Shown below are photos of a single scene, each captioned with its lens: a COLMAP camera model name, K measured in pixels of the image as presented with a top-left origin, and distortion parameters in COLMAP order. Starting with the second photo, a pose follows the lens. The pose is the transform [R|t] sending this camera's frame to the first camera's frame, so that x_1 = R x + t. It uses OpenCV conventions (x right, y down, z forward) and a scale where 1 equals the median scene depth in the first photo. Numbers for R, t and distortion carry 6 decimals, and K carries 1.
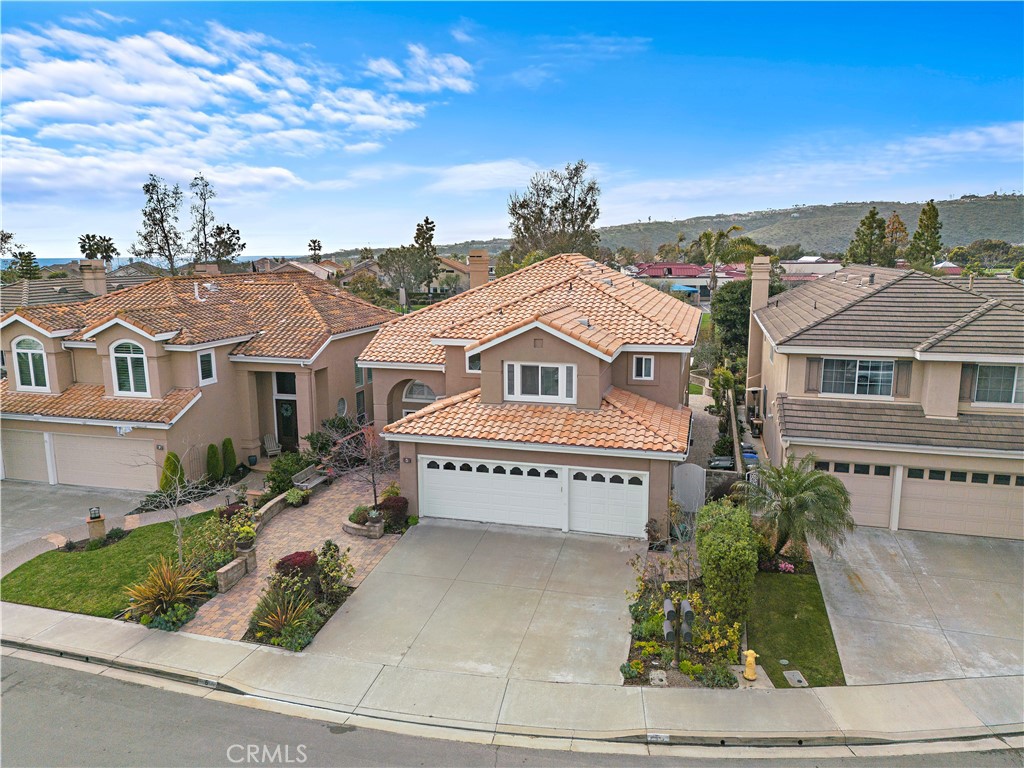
lens RADIAL K [[720.5, 0, 512.0], [0, 720.5, 384.0], [0, 0, 1]] dist [0.082366, -0.084907]
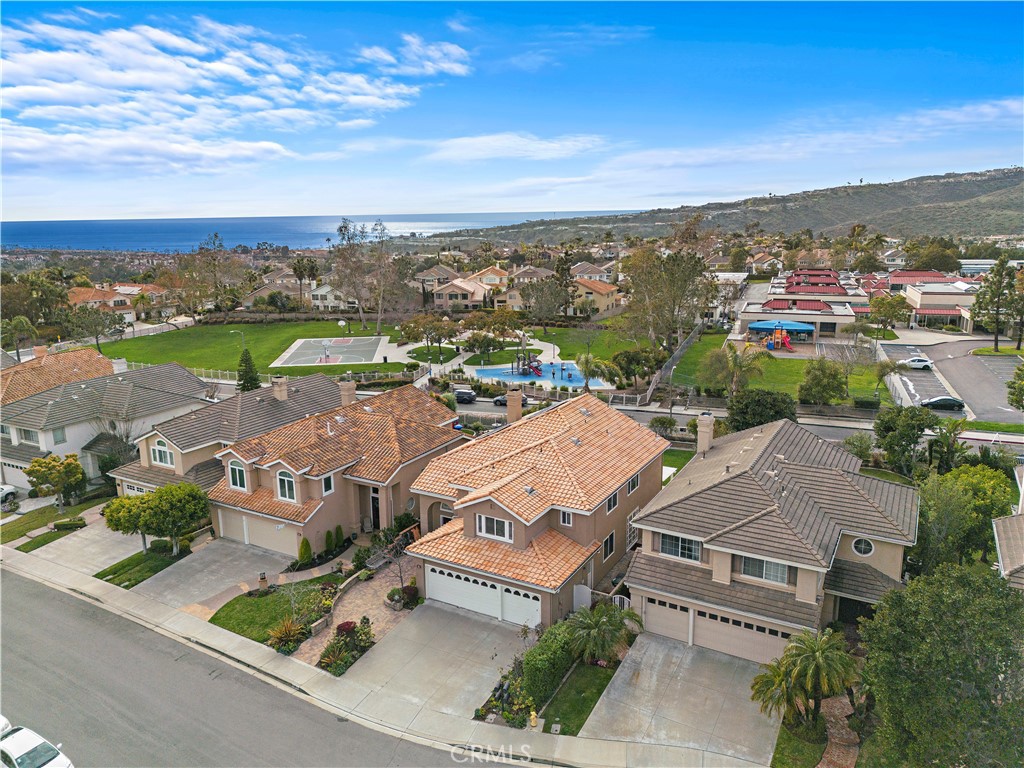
lens RADIAL K [[720.5, 0, 512.0], [0, 720.5, 384.0], [0, 0, 1]] dist [0.082366, -0.084907]
pose [[0.968937, 0.048258, -0.242553, 0.482717], [-0.037972, 0.998177, 0.046906, -0.430628], [0.244374, -0.036239, 0.969004, -0.638924]]
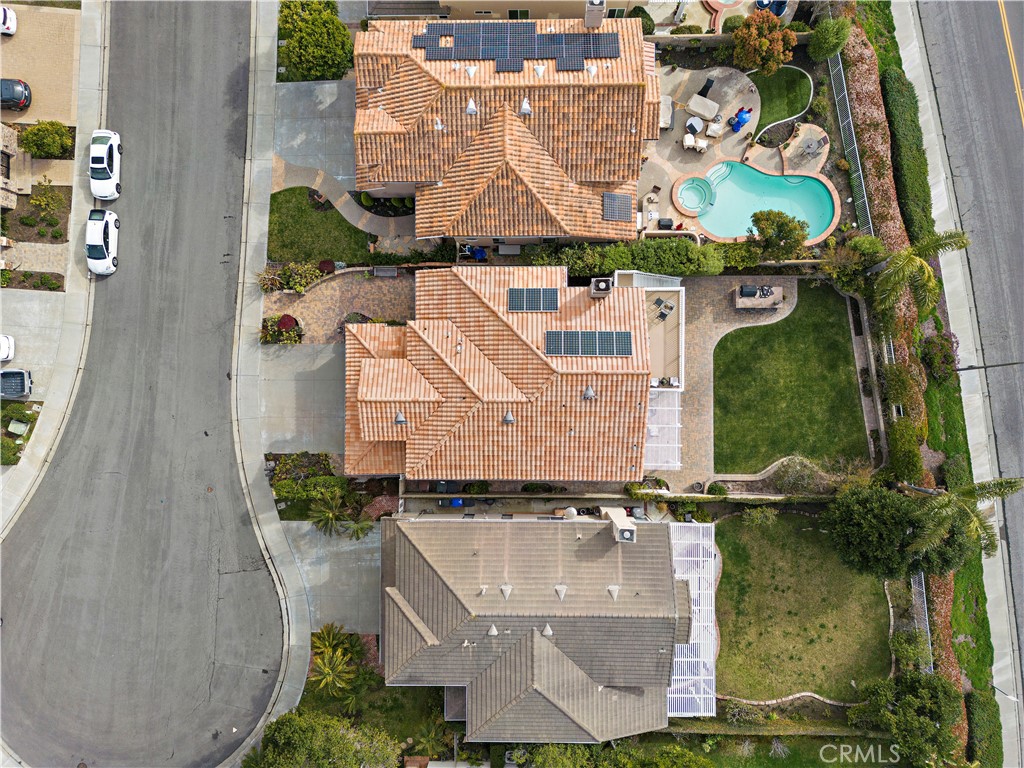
lens RADIAL K [[720.5, 0, 512.0], [0, 720.5, 384.0], [0, 0, 1]] dist [0.082366, -0.084907]
pose [[0.256931, 0.966379, -0.009915, 0.112346], [-0.163866, 0.053674, 0.985021, -1.953197], [0.952436, -0.251458, 0.172147, 1.044591]]
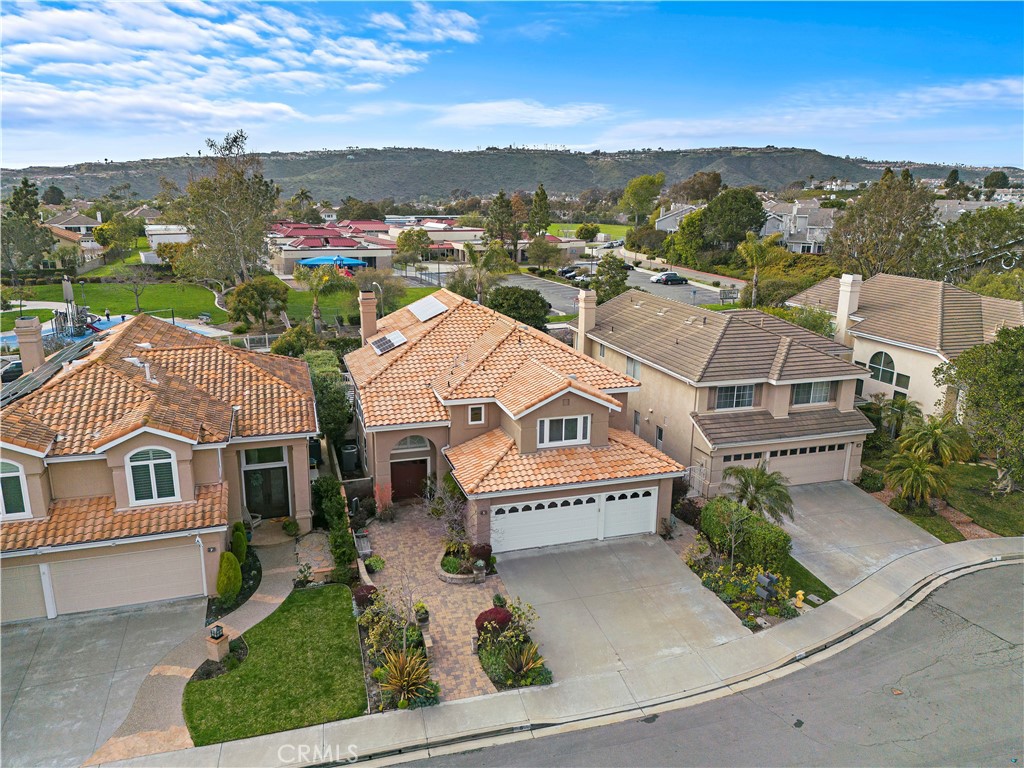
lens RADIAL K [[720.5, 0, 512.0], [0, 720.5, 384.0], [0, 0, 1]] dist [0.082366, -0.084907]
pose [[0.840531, -0.122923, 0.527634, -0.724352], [0.081238, 0.991505, 0.101577, -0.229260], [-0.535638, -0.042515, 0.843377, -0.037492]]
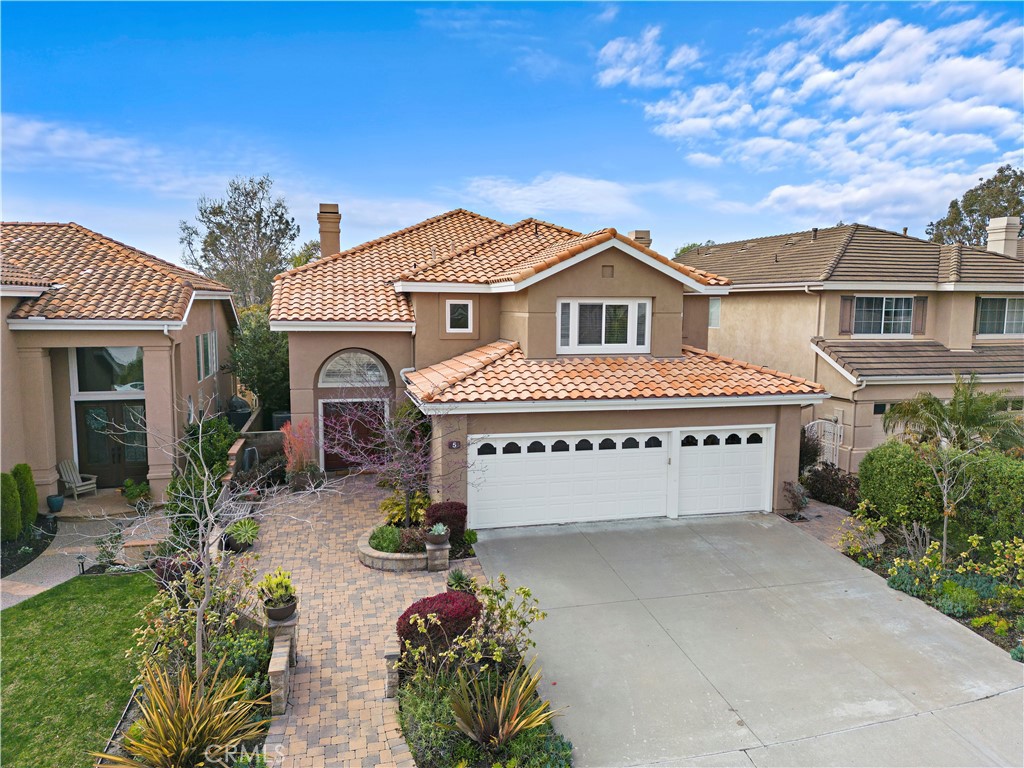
lens RADIAL K [[714.0, 0, 512.0], [0, 714.0, 384.0], [0, 0, 1]] dist [0.062616, -0.053915]
pose [[0.873293, -0.044582, 0.485151, -0.413212], [0.076406, 0.996015, -0.046007, 0.085533], [-0.481167, 0.077246, 0.873219, 0.412857]]
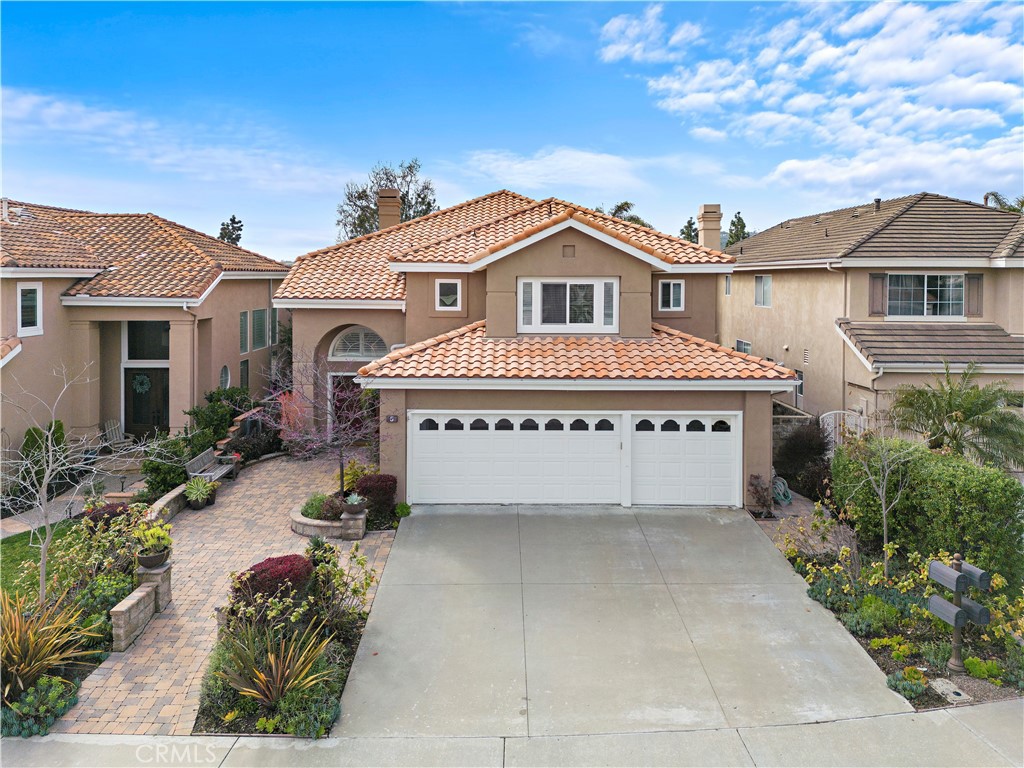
lens RADIAL K [[743.0, 0, 512.0], [0, 743.0, 302.4], [0, 0, 1]] dist [0.060769, -0.044228]
pose [[0.962572, -0.000942, 0.271026, -0.227914], [0.040514, 0.989258, -0.140451, 0.101568], [-0.267982, 0.146174, 0.952270, 0.293628]]
